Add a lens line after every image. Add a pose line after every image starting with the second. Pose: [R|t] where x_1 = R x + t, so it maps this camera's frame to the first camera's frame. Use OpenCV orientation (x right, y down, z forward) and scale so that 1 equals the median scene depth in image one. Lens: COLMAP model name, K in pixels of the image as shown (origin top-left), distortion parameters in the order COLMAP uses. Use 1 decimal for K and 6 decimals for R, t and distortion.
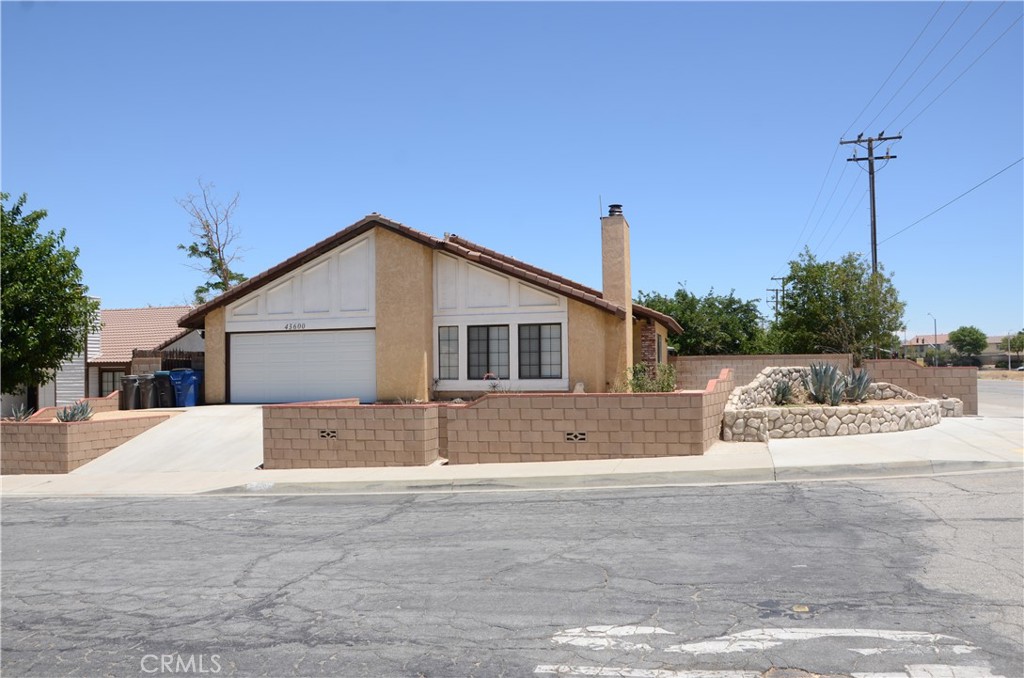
lens RADIAL K [[799.4, 0, 516.0], [0, 799.4, 360.3], [0, 0, 1]] dist [-0.153096, 0.120045]
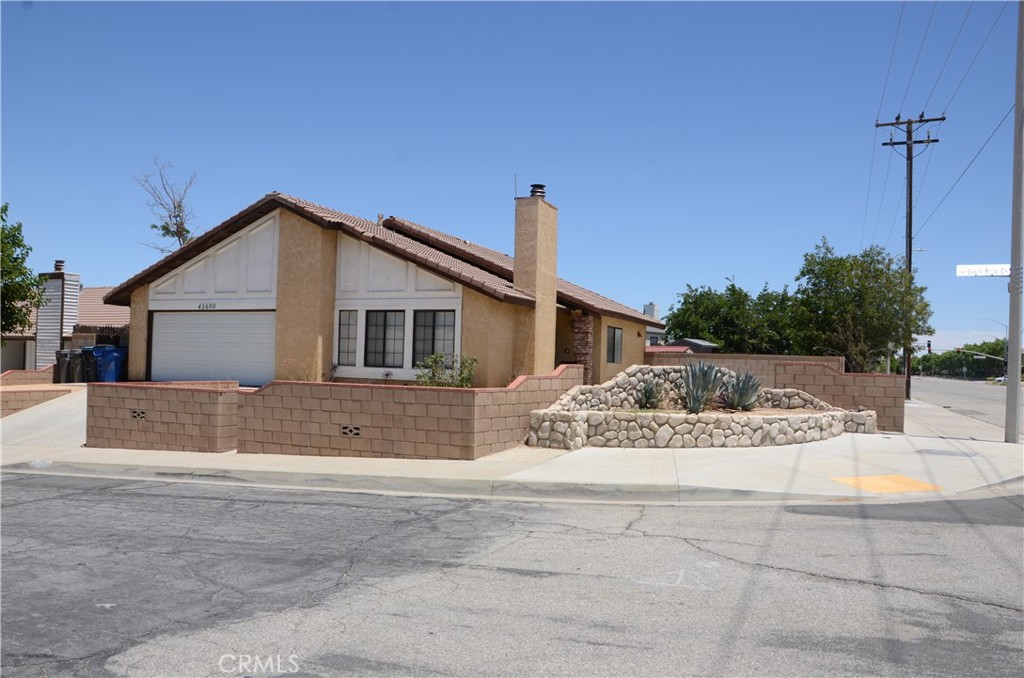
lens RADIAL K [[799.4, 0, 515.8], [0, 799.4, 359.3], [0, 0, 1]] dist [-0.153096, 0.120045]
pose [[0.989901, 0.038797, -0.136347, 0.253286], [-0.037501, 0.999224, 0.012058, -0.002838], [0.136709, -0.006823, 0.990588, 0.084003]]
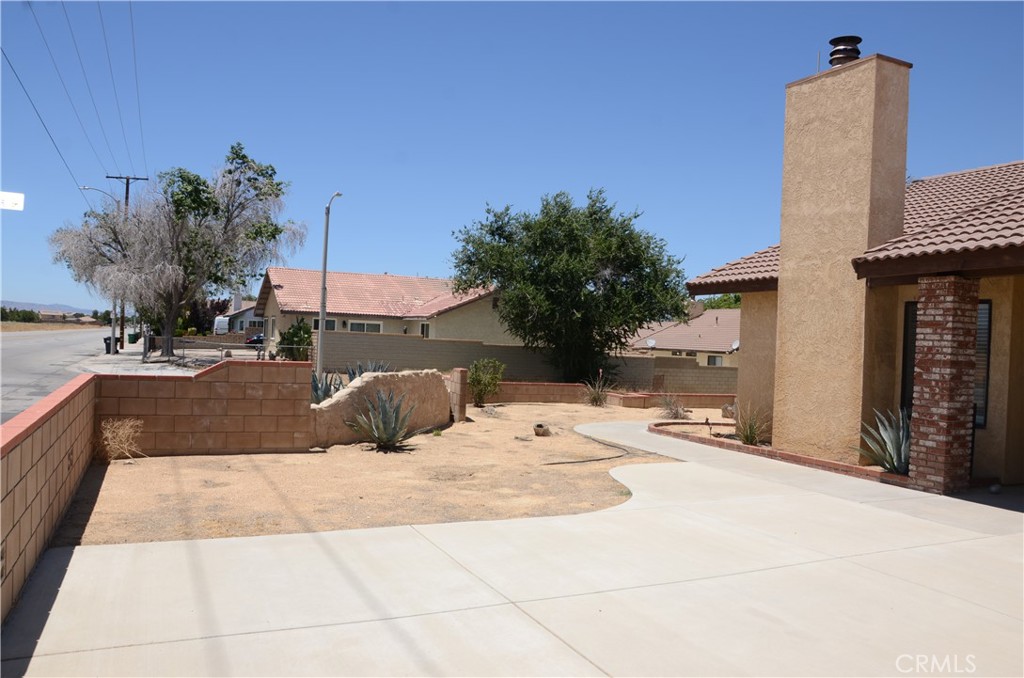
lens RADIAL K [[799.4, 0, 516.1], [0, 799.4, 352.7], [0, 0, 1]] dist [-0.153096, 0.120045]
pose [[-0.776072, -0.006901, -0.630606, 0.601258], [-0.019450, 0.999726, 0.012997, -0.016097], [0.630344, 0.022352, -0.775994, 1.332651]]
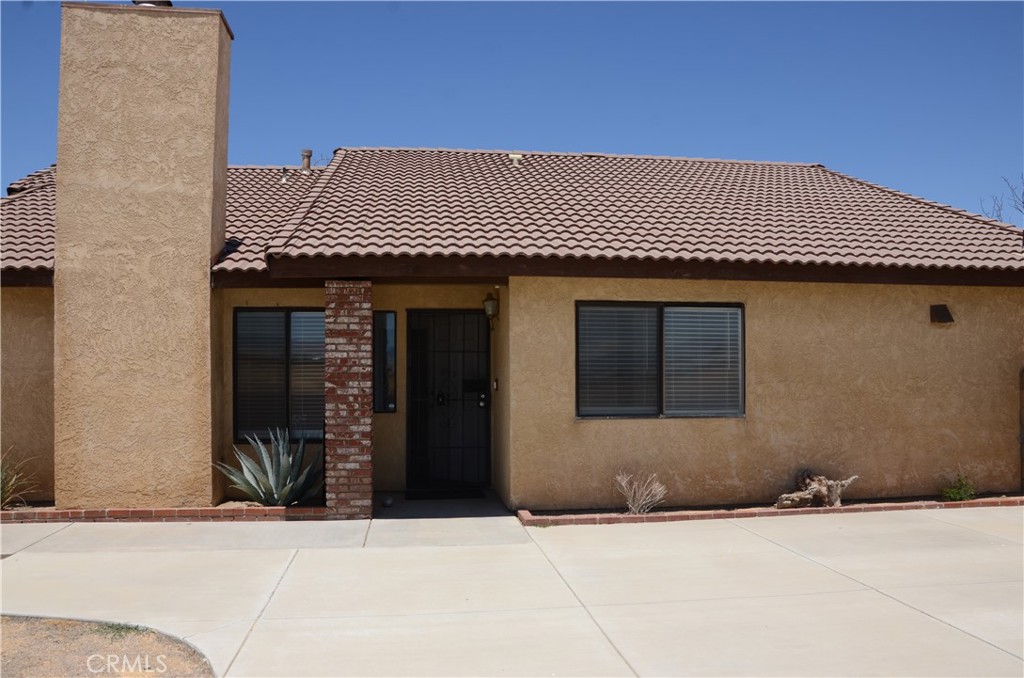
lens RADIAL K [[799.4, 0, 515.4], [0, 799.4, 356.7], [0, 0, 1]] dist [-0.153096, 0.120045]
pose [[0.376019, -0.001706, -0.926610, 0.558003], [0.012960, 0.999910, 0.003418, -0.019127], [0.926521, -0.013294, 0.376007, 1.104877]]
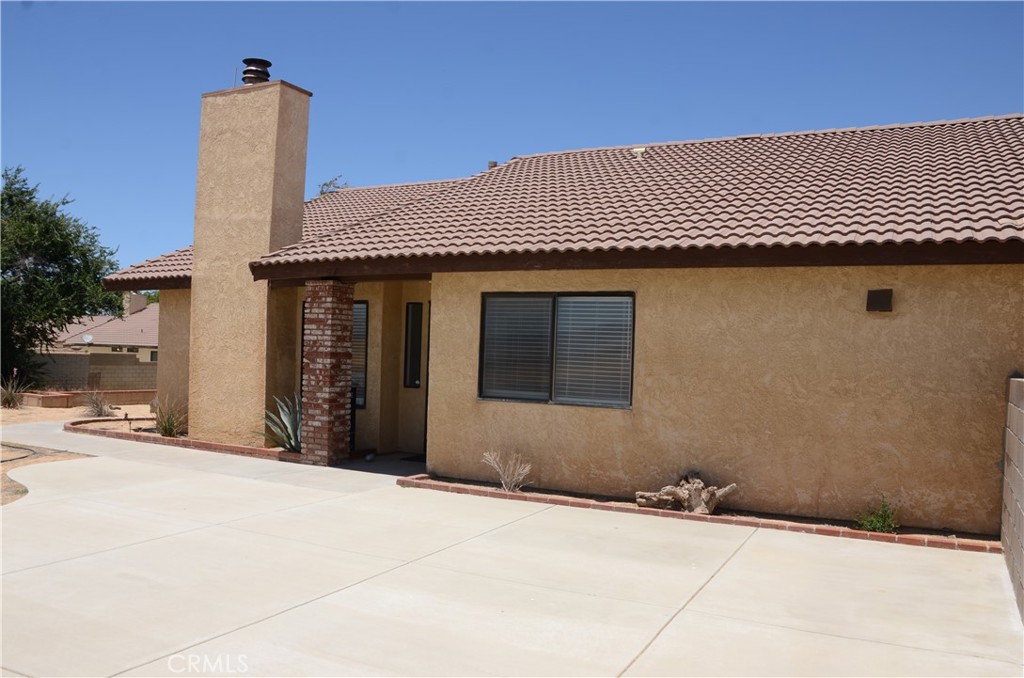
lens RADIAL K [[799.4, 0, 521.2], [0, 799.4, 352.8], [0, 0, 1]] dist [-0.153096, 0.120045]
pose [[-0.213925, 0.007320, -0.976823, 0.621748], [-0.010786, 0.999893, 0.009855, -0.016805], [0.976791, 0.012644, -0.213823, 1.378698]]
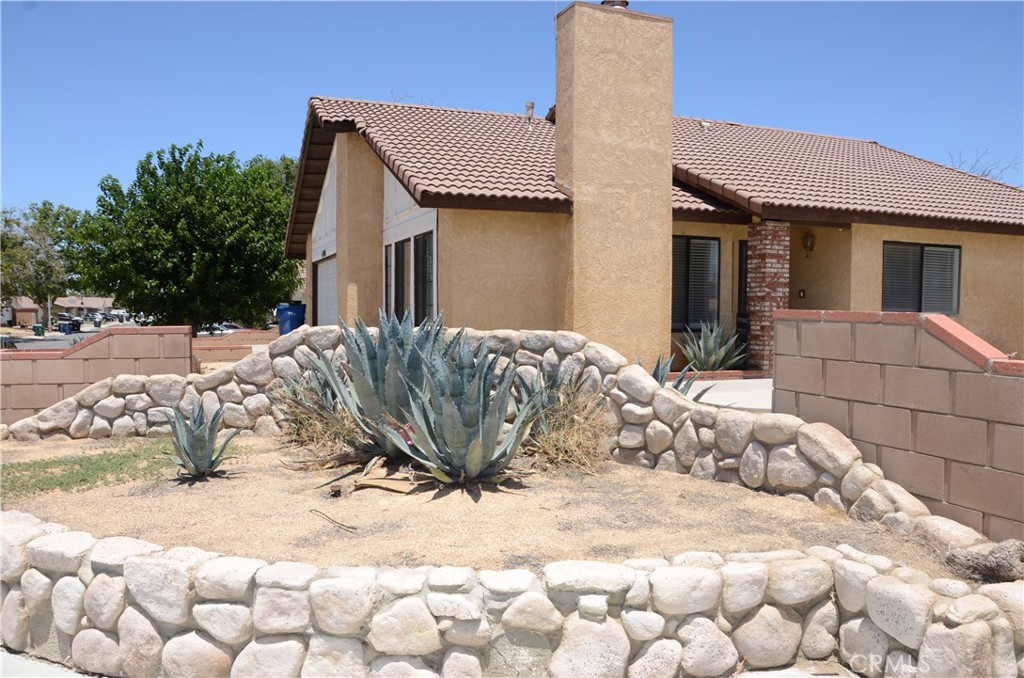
lens RADIAL K [[799.4, 0, 517.4], [0, 799.4, 360.6], [0, 0, 1]] dist [-0.153096, 0.120045]
pose [[0.585738, 0.072487, -0.807253, 0.534564], [-0.001518, 0.996089, 0.088342, -0.005486], [0.810499, -0.050520, 0.583557, 0.714176]]
